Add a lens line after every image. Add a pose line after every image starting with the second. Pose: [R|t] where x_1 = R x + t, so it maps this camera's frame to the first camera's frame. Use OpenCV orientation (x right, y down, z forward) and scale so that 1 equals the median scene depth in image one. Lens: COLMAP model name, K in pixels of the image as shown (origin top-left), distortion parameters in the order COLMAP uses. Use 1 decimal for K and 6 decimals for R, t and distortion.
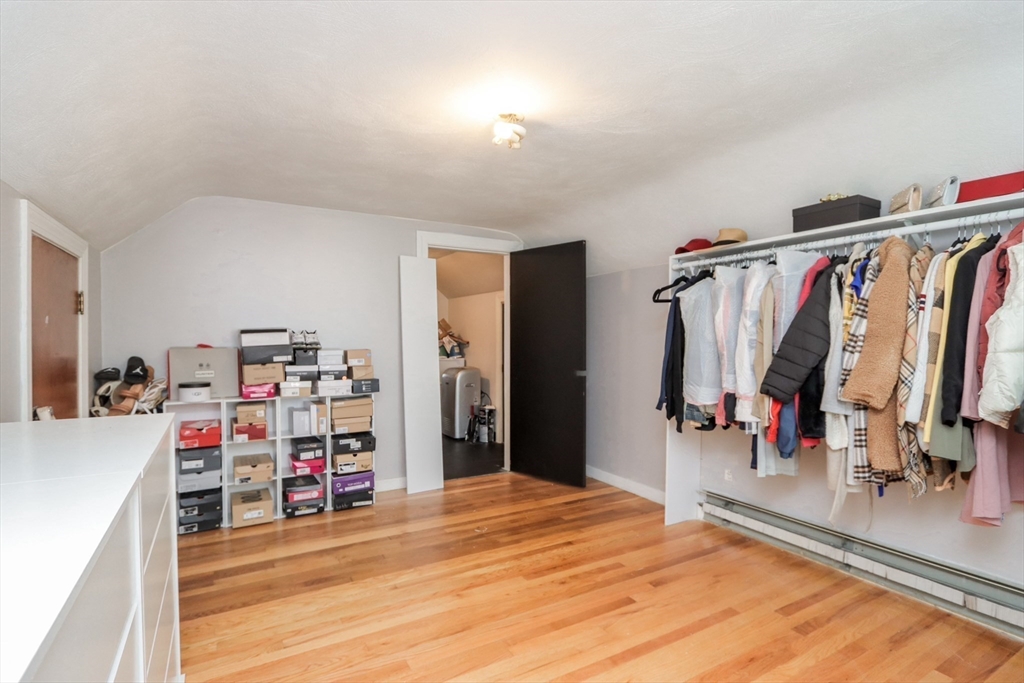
lens RADIAL K [[484.0, 0, 491.3], [0, 484.0, 349.0], [0, 0, 1]] dist [-0.016615, 0.003107]
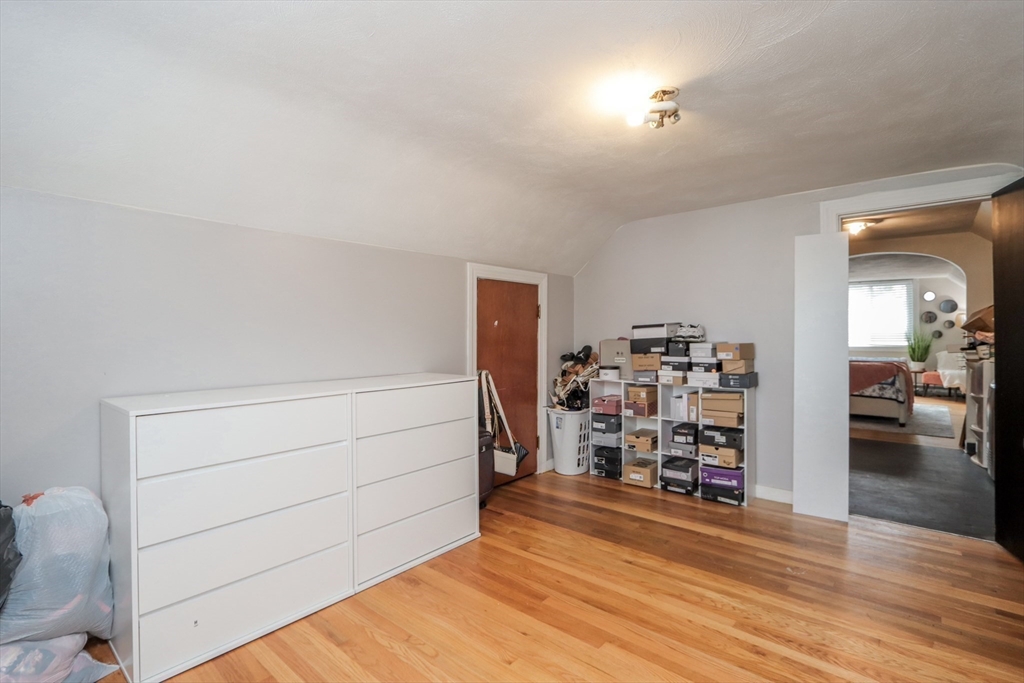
lens RADIAL K [[484.0, 0, 521.1], [0, 484.0, 332.1], [0, 0, 1]] dist [-0.016615, 0.003107]
pose [[0.359784, -0.005711, -0.933018, 0.514562], [-0.013616, 0.999843, -0.011371, -0.004445], [0.932936, 0.016795, 0.359650, 0.265086]]
